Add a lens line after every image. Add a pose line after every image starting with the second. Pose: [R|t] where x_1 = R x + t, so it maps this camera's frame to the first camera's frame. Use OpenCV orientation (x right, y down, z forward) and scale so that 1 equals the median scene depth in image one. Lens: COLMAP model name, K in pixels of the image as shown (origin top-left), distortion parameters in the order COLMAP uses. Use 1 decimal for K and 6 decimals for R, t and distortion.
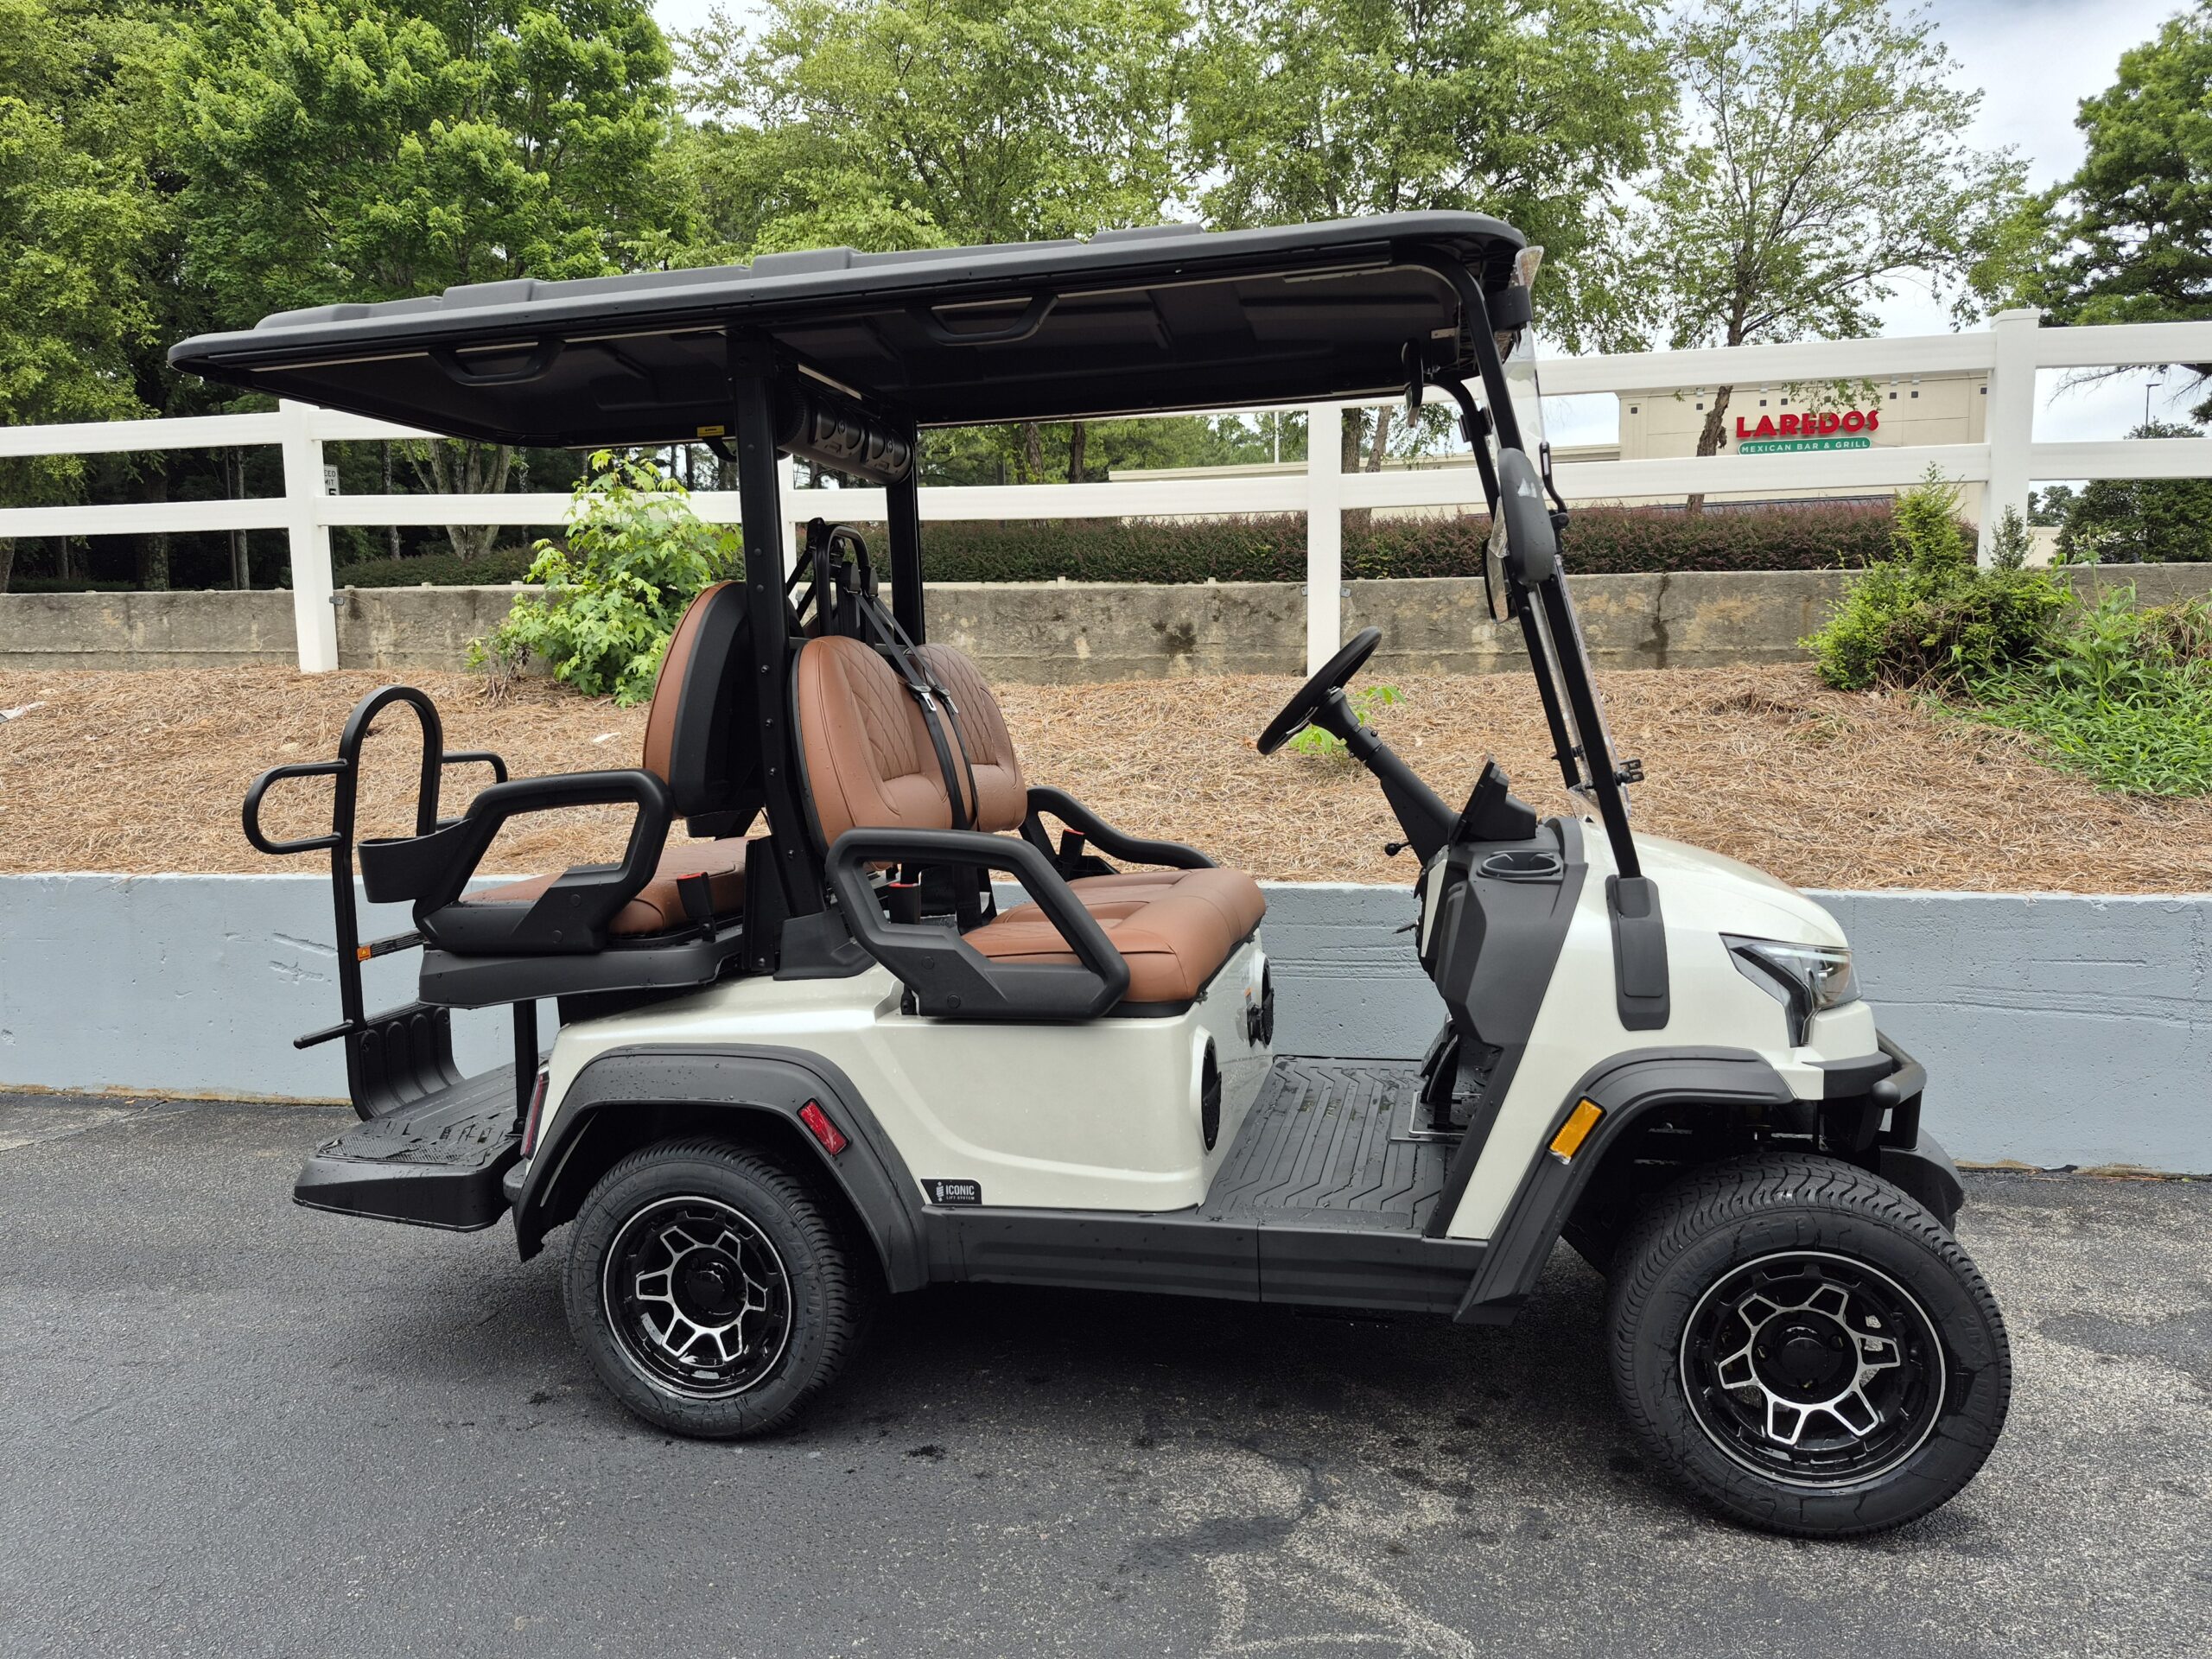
lens RADIAL K [[1540.5, 0, 1067.0], [0, 1540.5, 848.8], [0, 0, 1]] dist [0.051044, -0.040932]
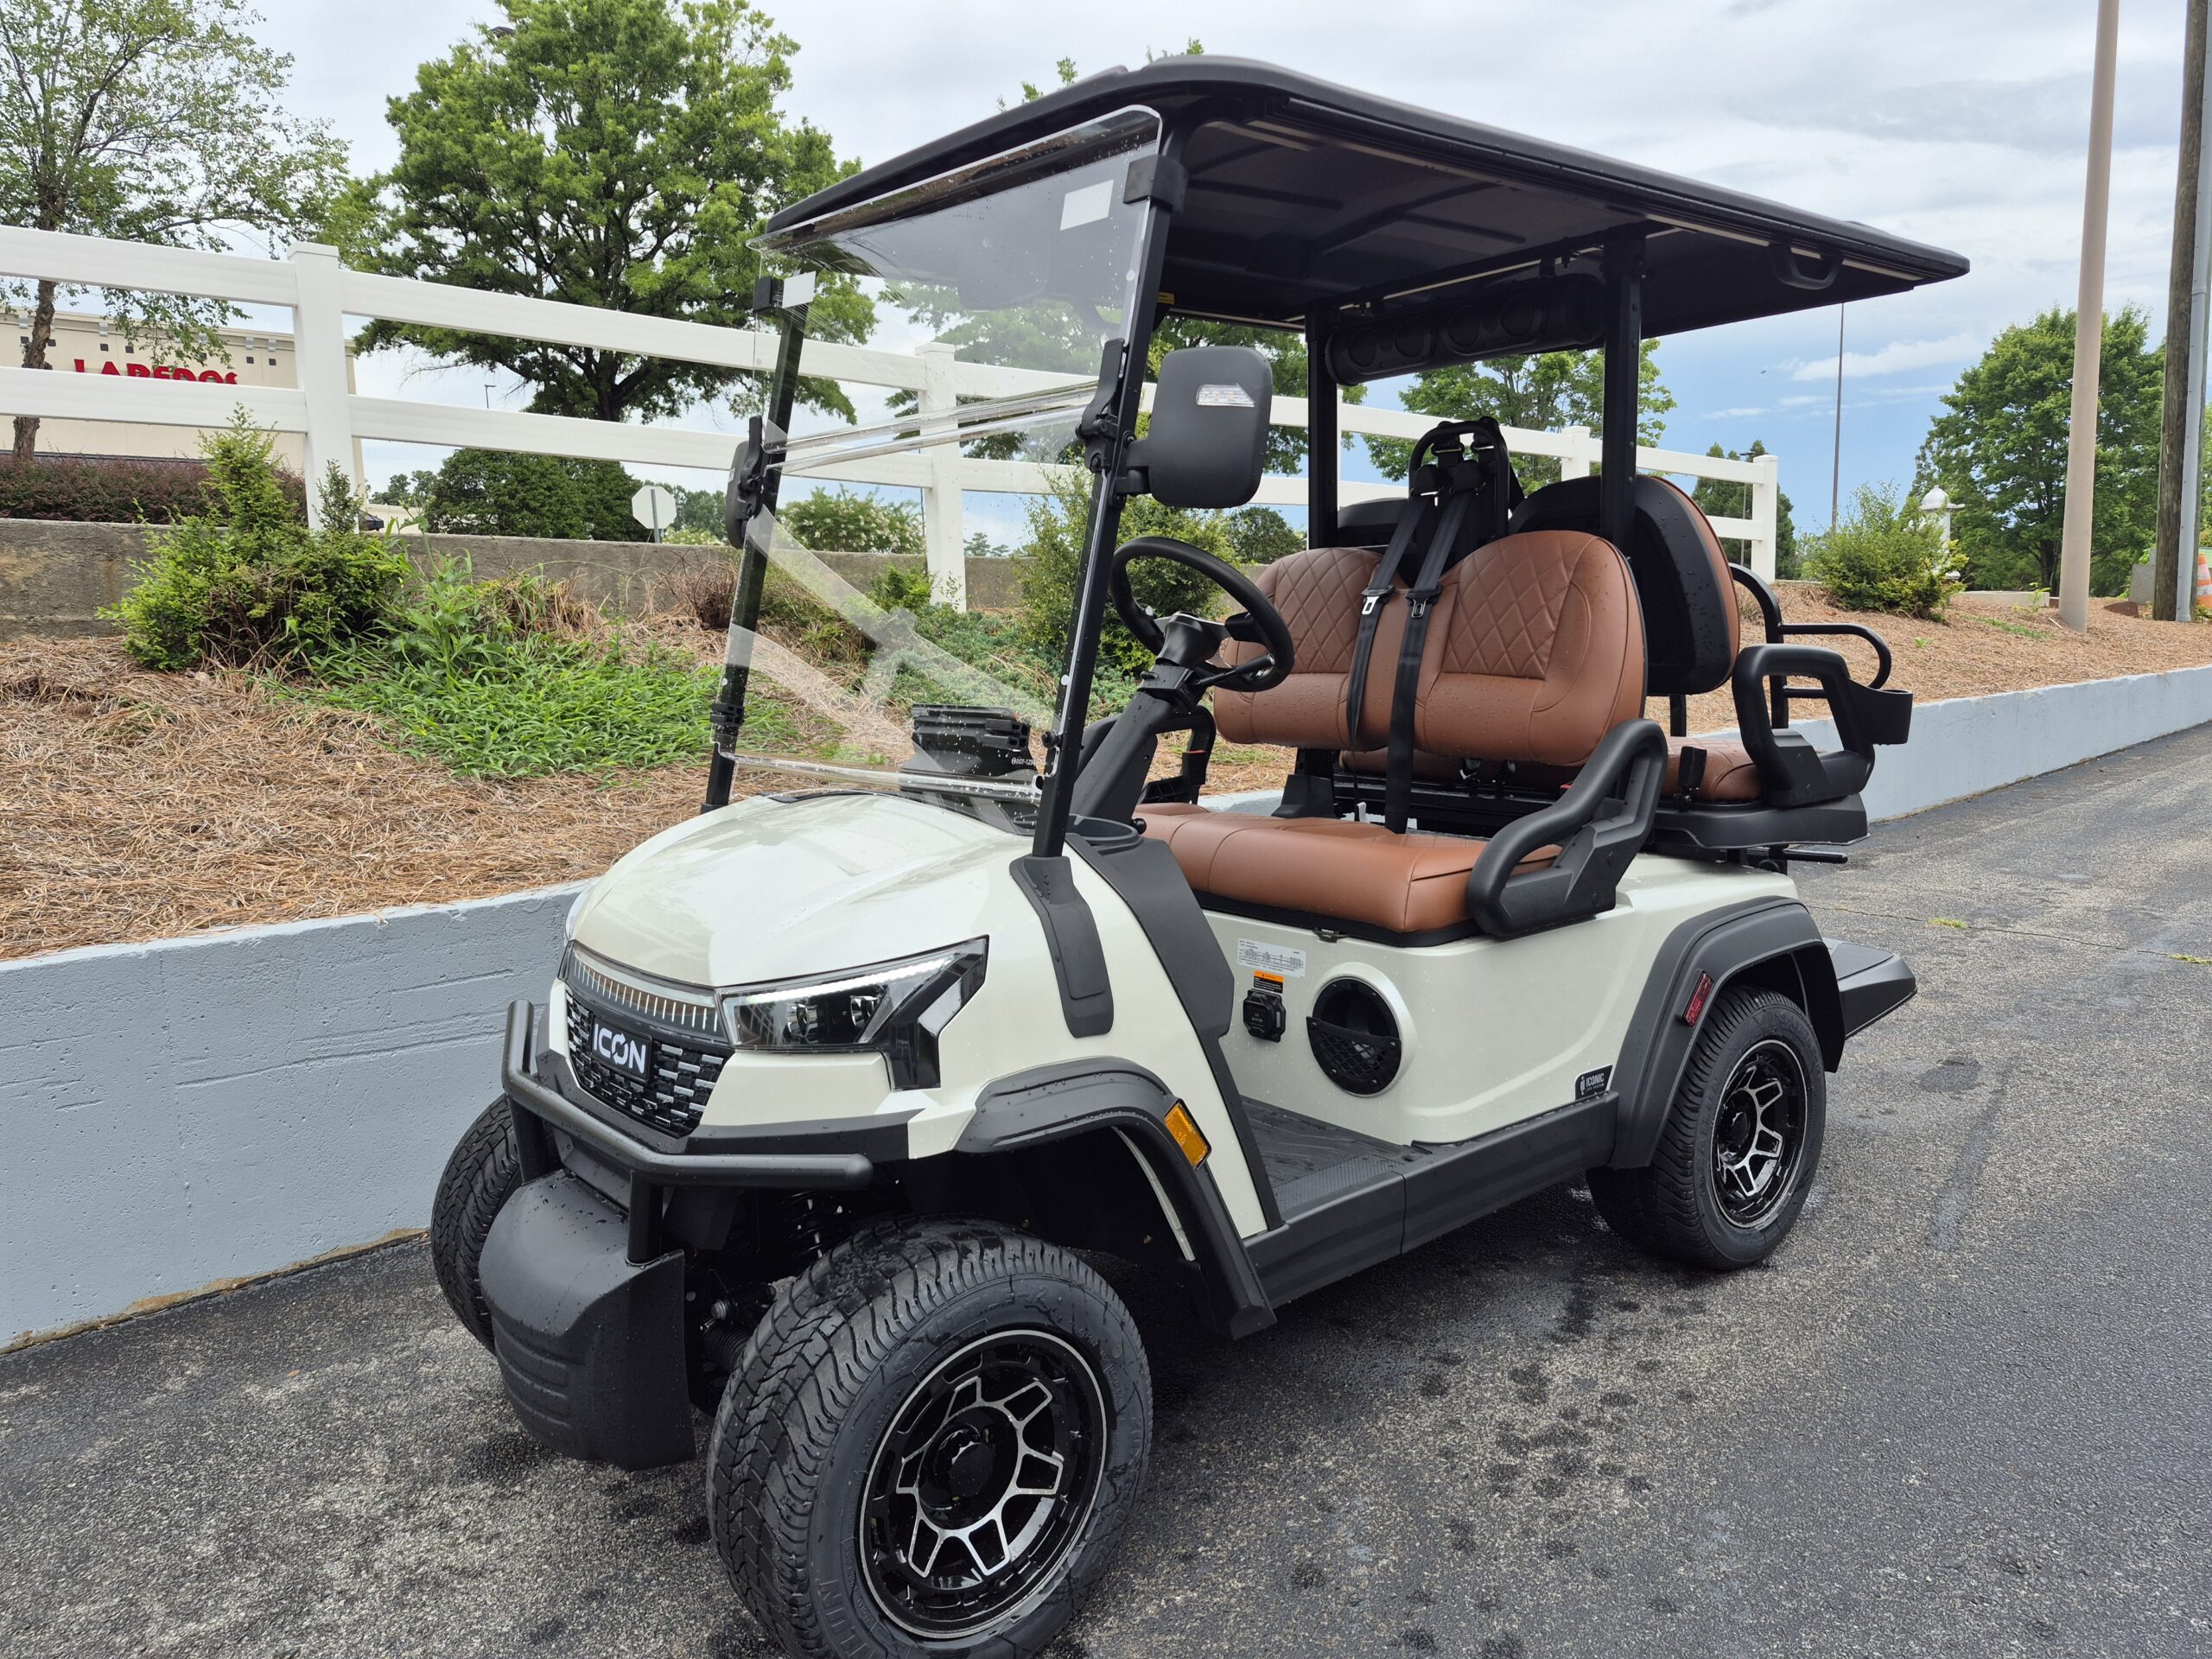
lens RADIAL K [[1540.5, 0, 1102.3], [0, 1540.5, 850.2], [0, 0, 1]] dist [0.051044, -0.040932]
pose [[0.577428, -0.113226, 0.808552, 0.086994], [0.099769, 0.992701, 0.067763, -0.011628], [-0.810323, 0.041540, 0.584509, 0.101044]]
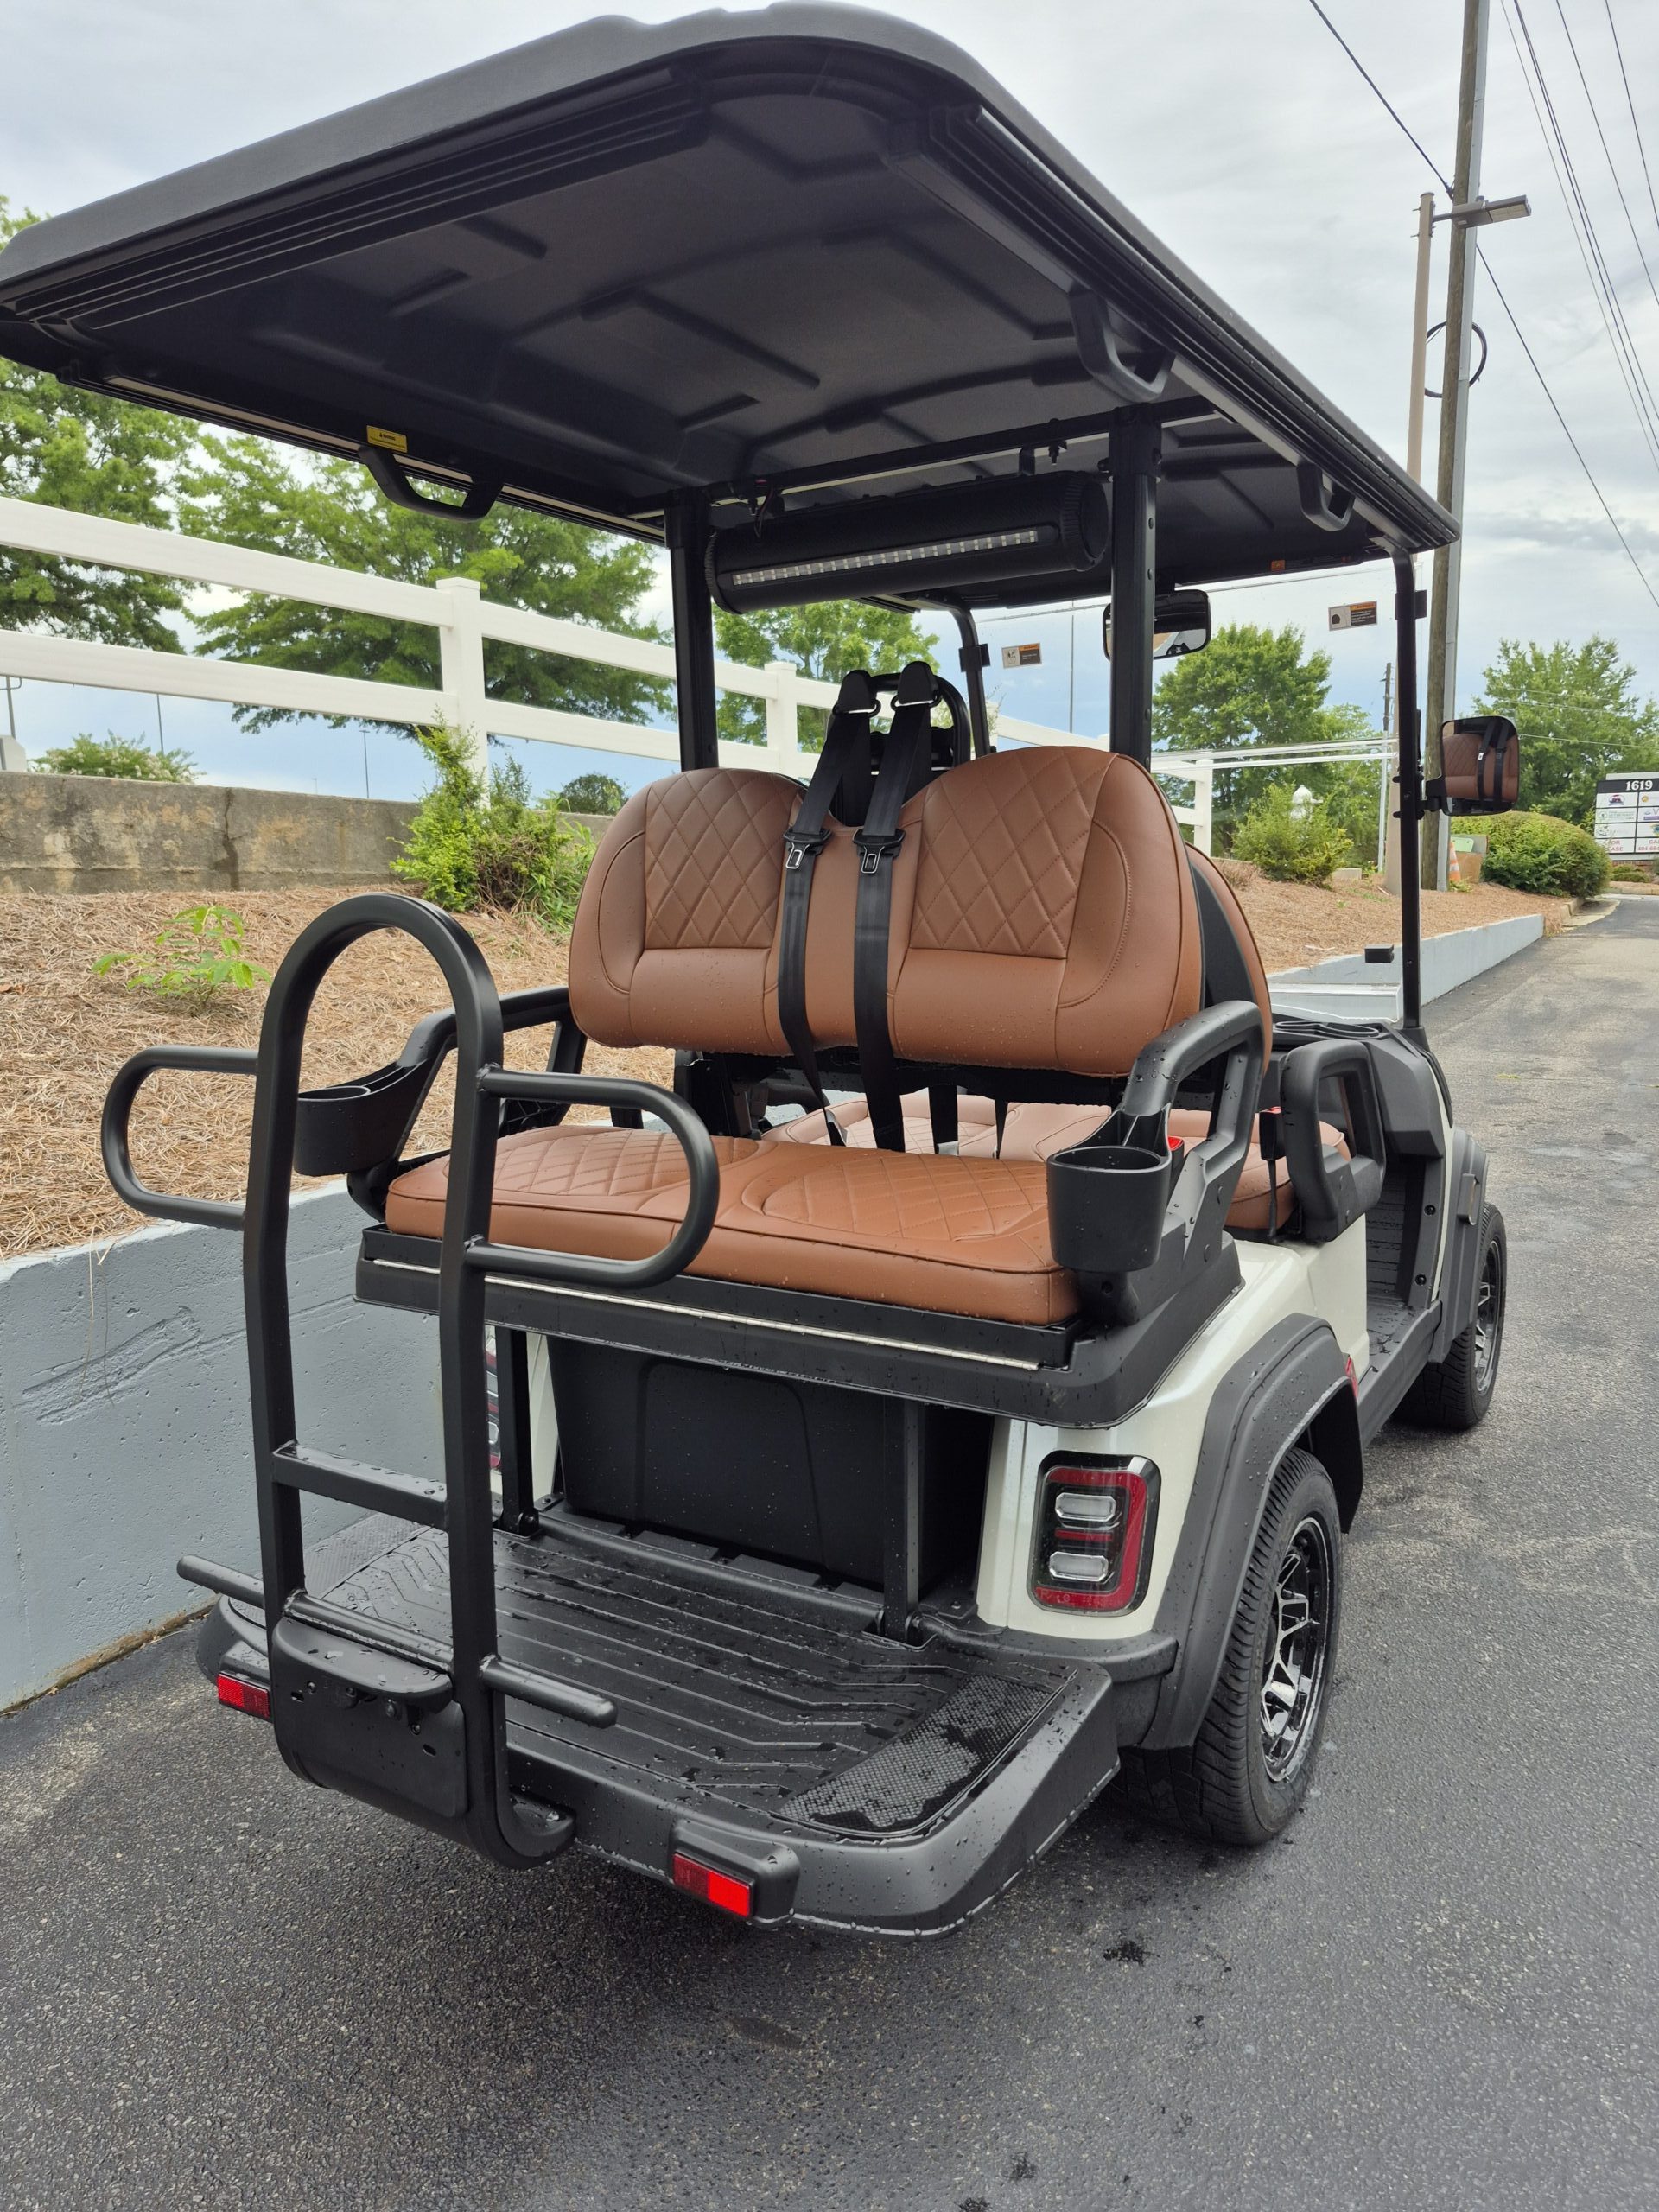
lens RADIAL K [[1540.5, 0, 826.5], [0, 1540.5, 1148.1], [0, 0, 1]] dist [0.051044, -0.040932]
pose [[0.303286, -0.148846, 0.941203, -0.376298], [0.111394, 0.986491, 0.120113, -0.032655], [-0.946366, 0.068416, 0.315770, 0.348244]]
